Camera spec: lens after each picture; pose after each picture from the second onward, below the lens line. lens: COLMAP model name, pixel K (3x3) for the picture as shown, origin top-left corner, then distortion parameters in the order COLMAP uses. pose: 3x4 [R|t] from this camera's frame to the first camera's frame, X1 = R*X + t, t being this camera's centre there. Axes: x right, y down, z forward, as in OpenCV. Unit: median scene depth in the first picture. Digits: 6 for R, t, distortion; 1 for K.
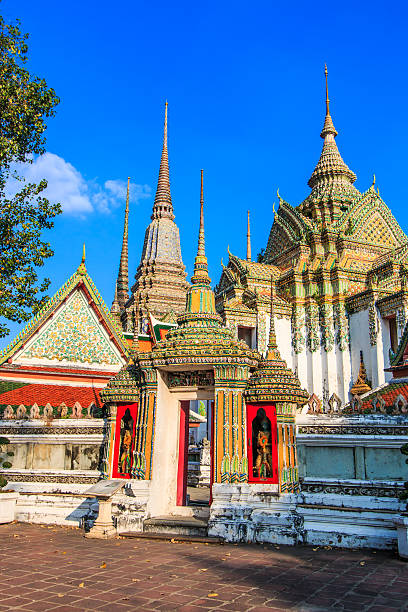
lens RADIAL K [[567.7, 0, 202.1], [0, 567.7, 299.1], [0, 0, 1]] dist [0.004892, 0.000775]
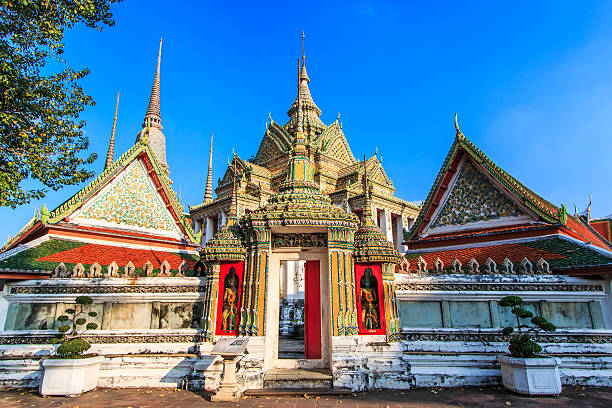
lens RADIAL K [[385.4, 0, 306.9], [0, 385.4, 205.1], [0, 0, 1]] dist [0.004949, -0.000903]
pose [[0.925841, 0.078793, 0.369609, -0.233410], [-0.079513, 0.996745, -0.013312, 0.068355], [-0.369455, -0.017064, 0.929092, 0.261042]]
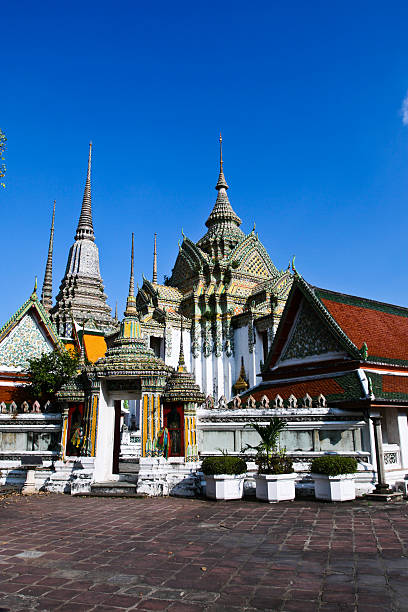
lens RADIAL K [[482.7, 0, 206.1], [0, 482.7, 302.5], [0, 0, 1]] dist [-0.076443, 0.001960]
pose [[0.980888, 0.023678, 0.193129, -0.045533], [-0.023729, 0.999716, -0.002045, -0.056634], [-0.193123, -0.002576, 0.981171, -0.175955]]
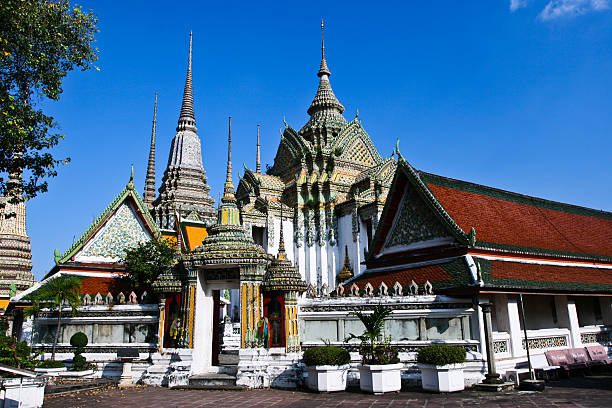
lens RADIAL K [[482.7, 0, 307.0], [0, 482.7, 204.6], [0, 0, 1]] dist [-0.076443, 0.001960]
pose [[0.982645, 0.007559, 0.185340, -0.028802], [-0.011271, 0.999756, 0.018982, -0.042084], [-0.185151, -0.020741, 0.982491, -0.137780]]
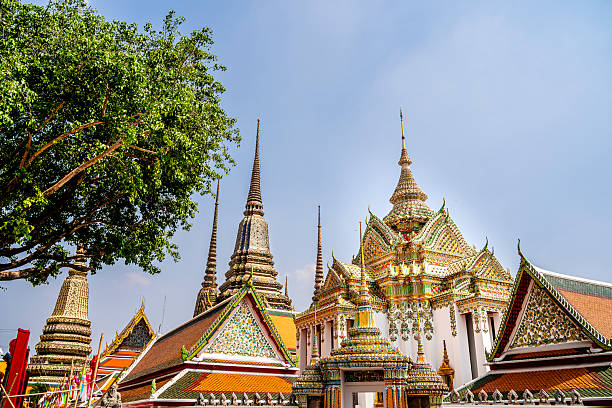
lens RADIAL K [[504.2, 0, 306.4], [0, 504.2, 205.4], [0, 0, 1]] dist [-0.035419, 0.005933]
pose [[0.995709, 0.027630, 0.088316, -0.232393], [-0.015488, 0.990681, -0.135323, -0.089474], [-0.091232, 0.133374, 0.986858, -0.214493]]
